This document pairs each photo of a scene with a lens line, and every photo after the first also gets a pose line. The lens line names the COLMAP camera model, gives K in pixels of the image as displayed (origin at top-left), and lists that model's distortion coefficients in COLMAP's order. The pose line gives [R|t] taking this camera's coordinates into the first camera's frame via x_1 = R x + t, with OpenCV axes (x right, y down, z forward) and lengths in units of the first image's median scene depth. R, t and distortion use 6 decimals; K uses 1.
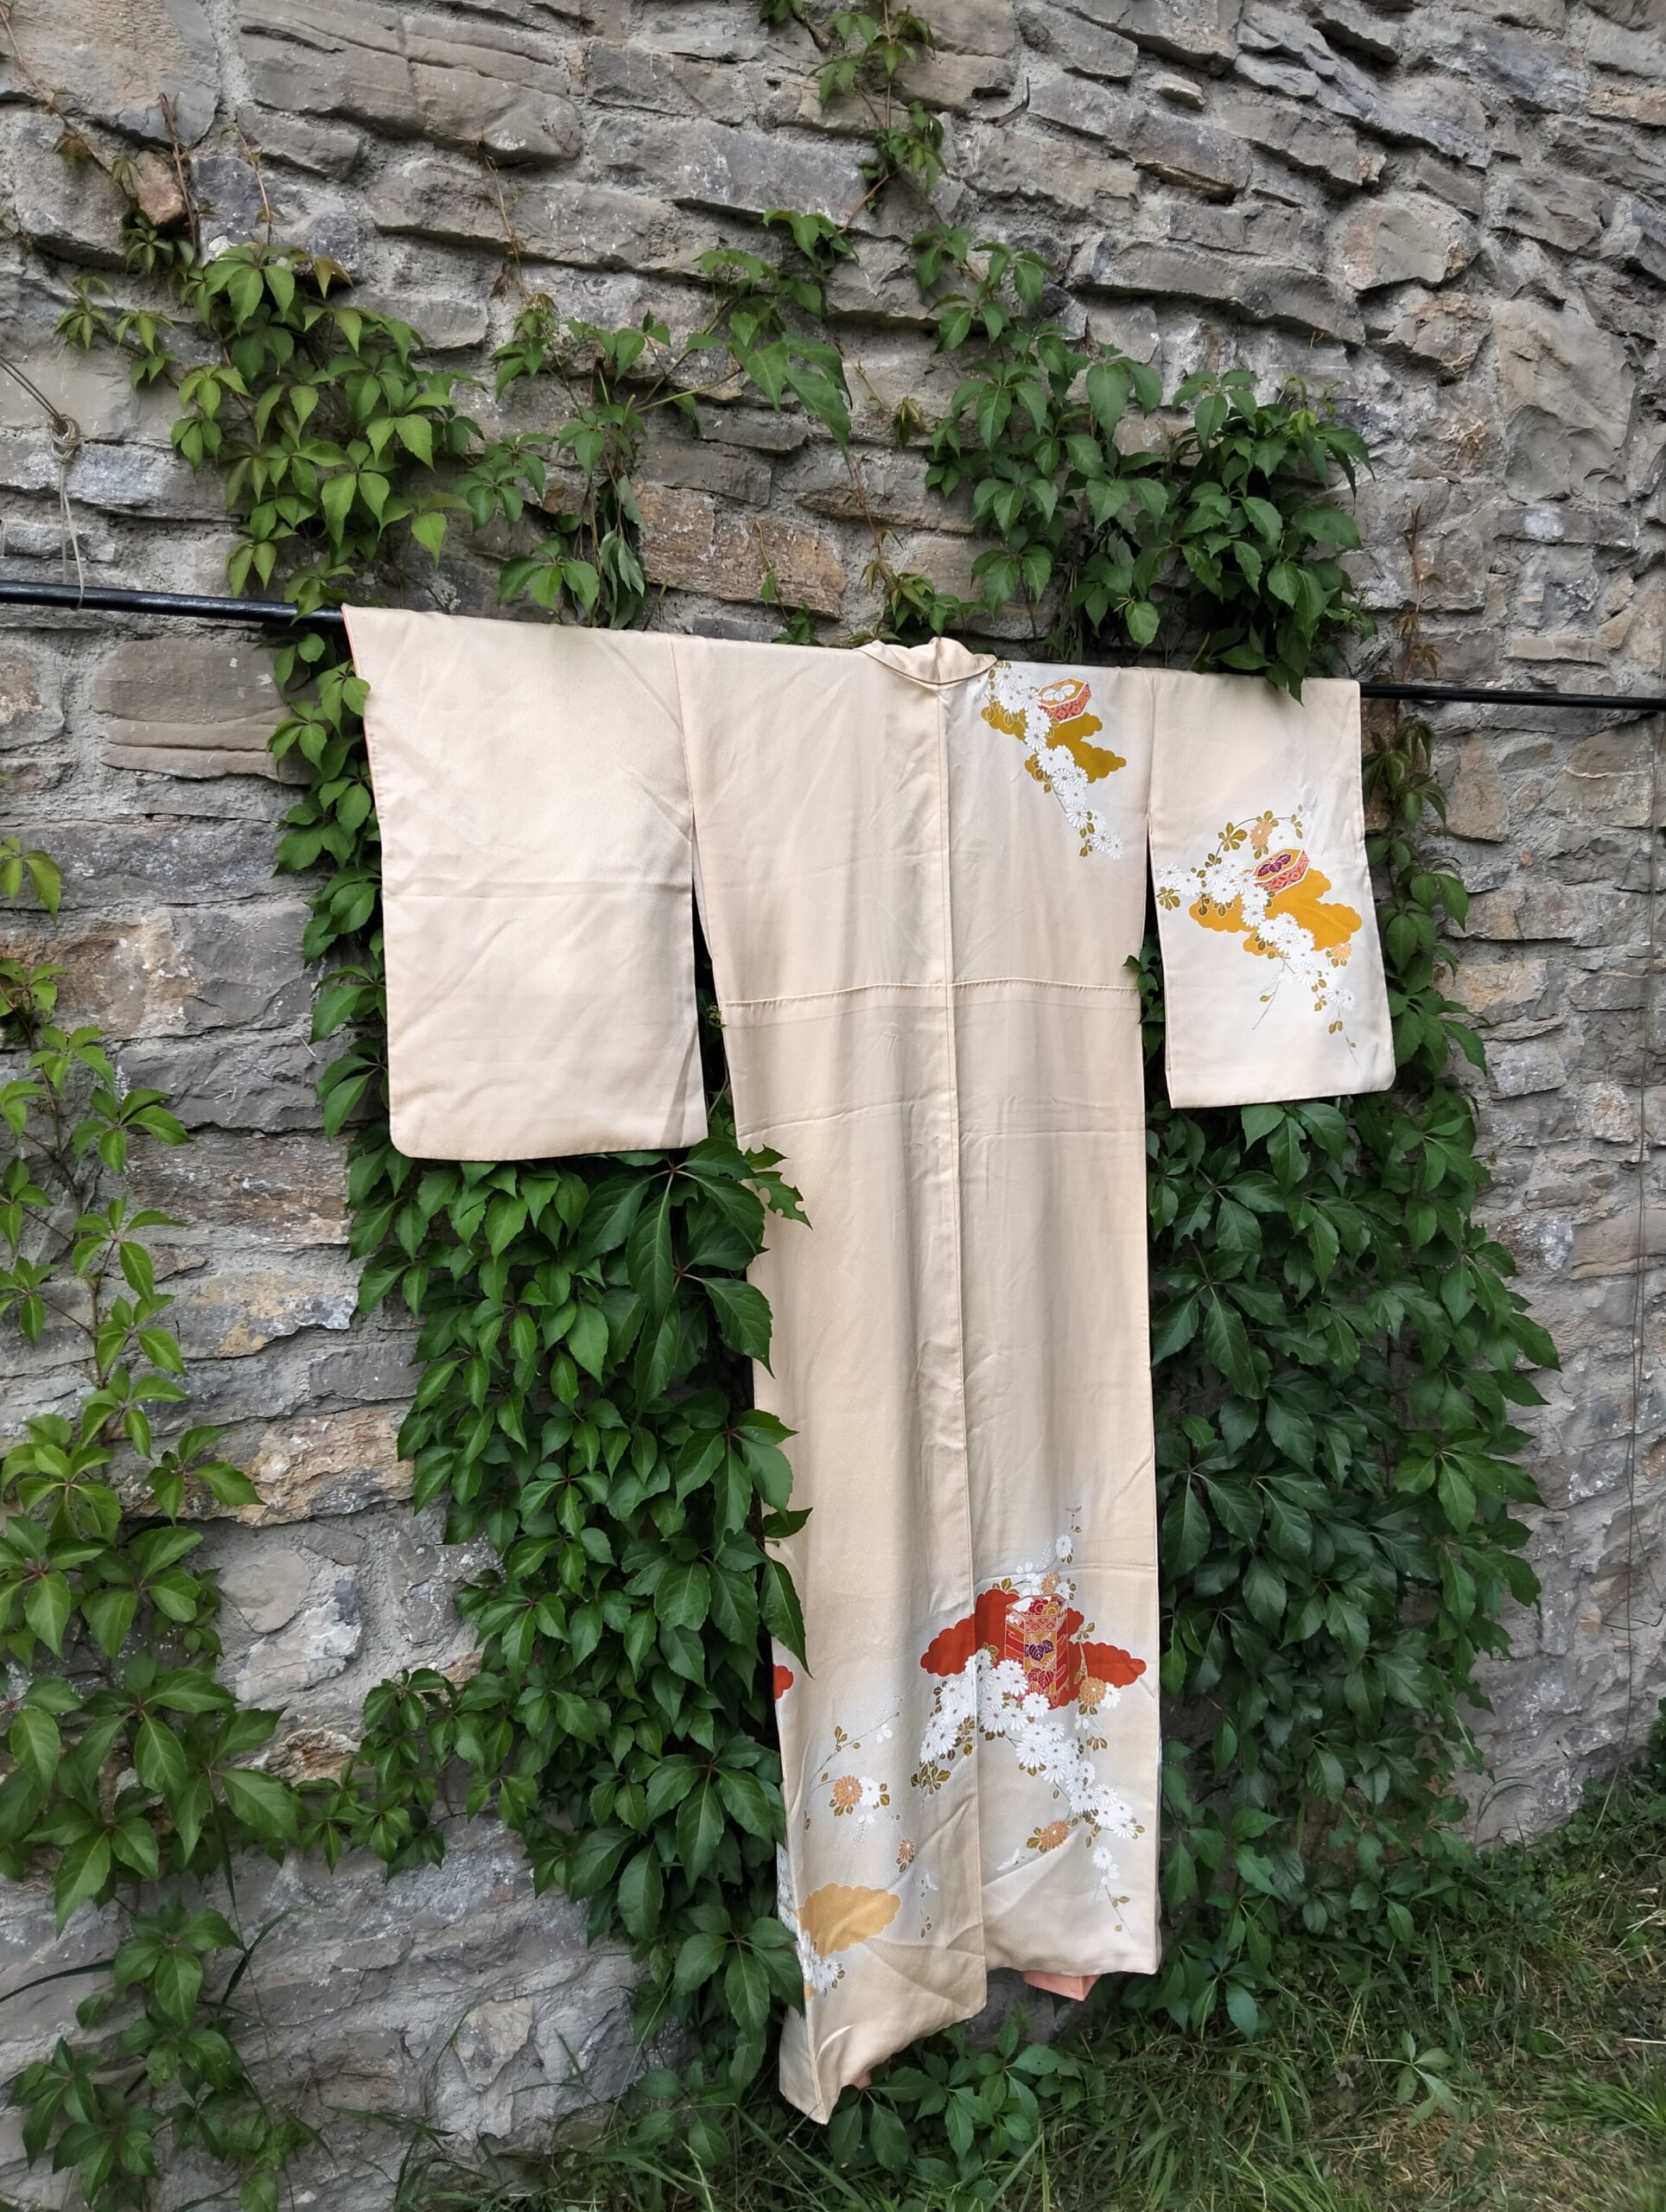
lens RADIAL K [[1682.6, 0, 833.0], [0, 1682.6, 1106.0], [0, 0, 1]] dist [0.019482, -0.051213]
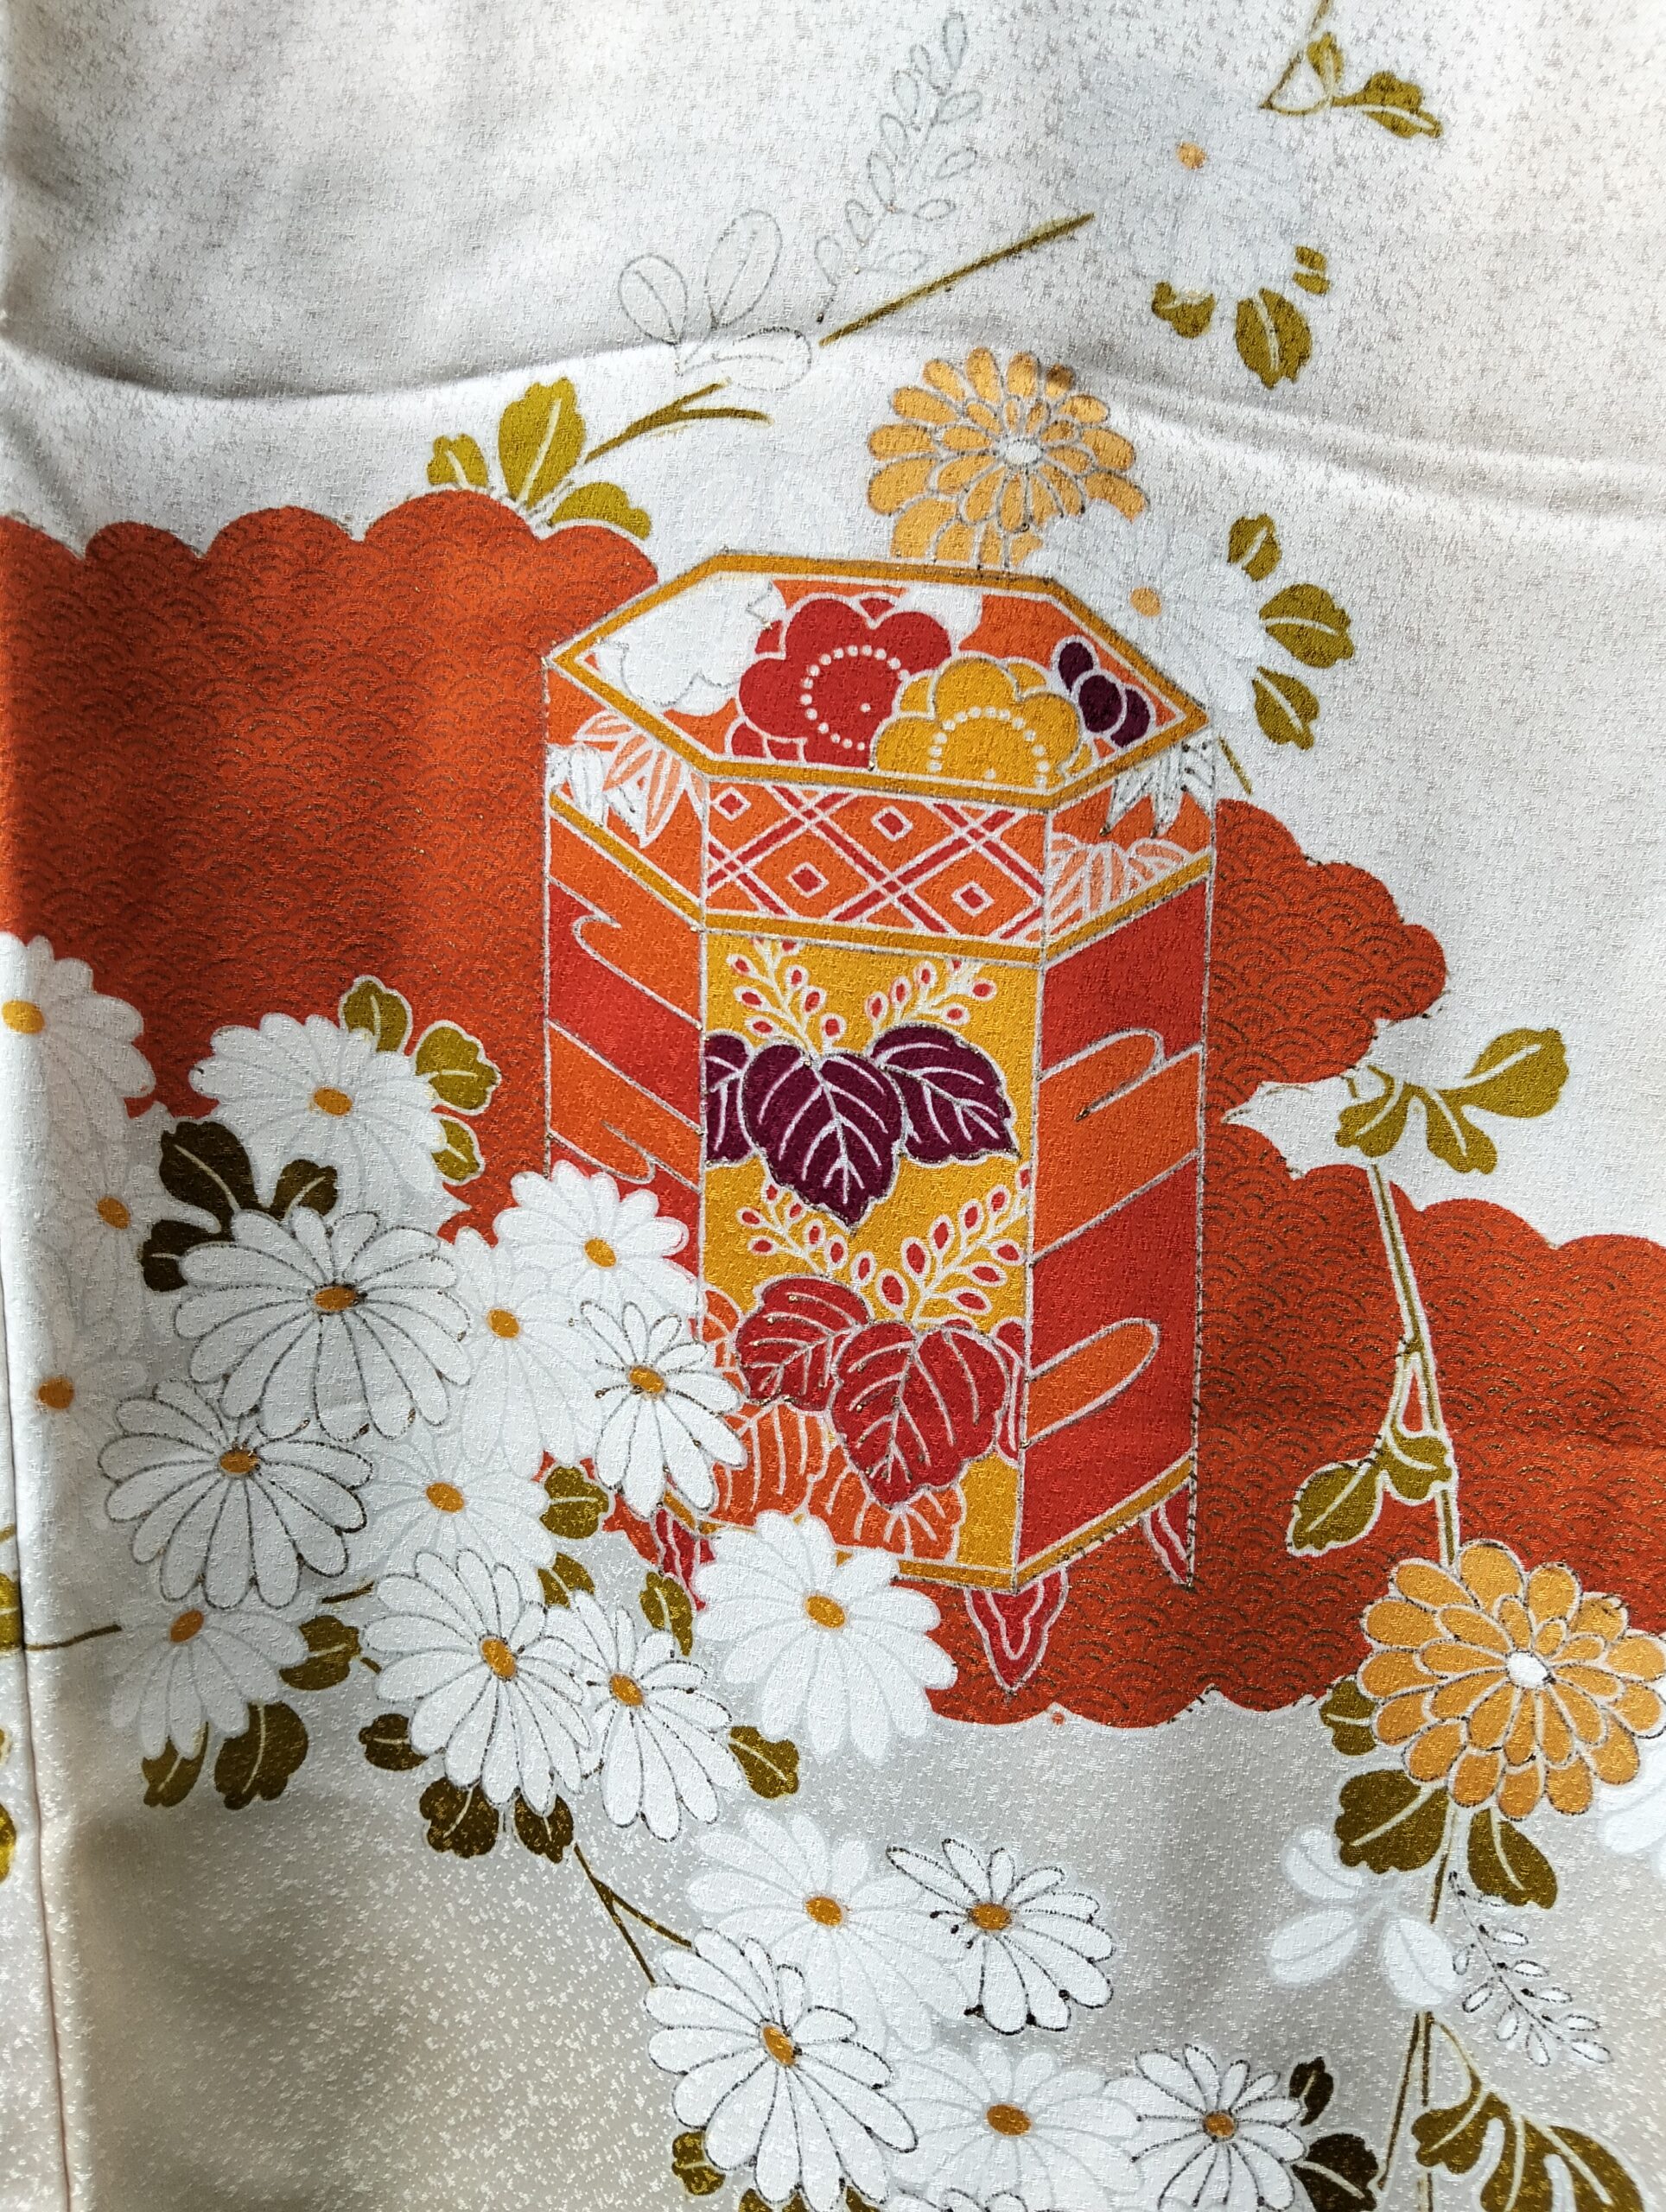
lens RADIAL K [[1682.6, 0, 833.0], [0, 1682.6, 1106.0], [0, 0, 1]] dist [0.019482, -0.051213]
pose [[0.854333, 0.038753, -0.518280, 0.175763], [-0.059309, 0.997971, -0.023144, 0.324924], [0.516332, 0.050511, 0.854898, 0.909695]]
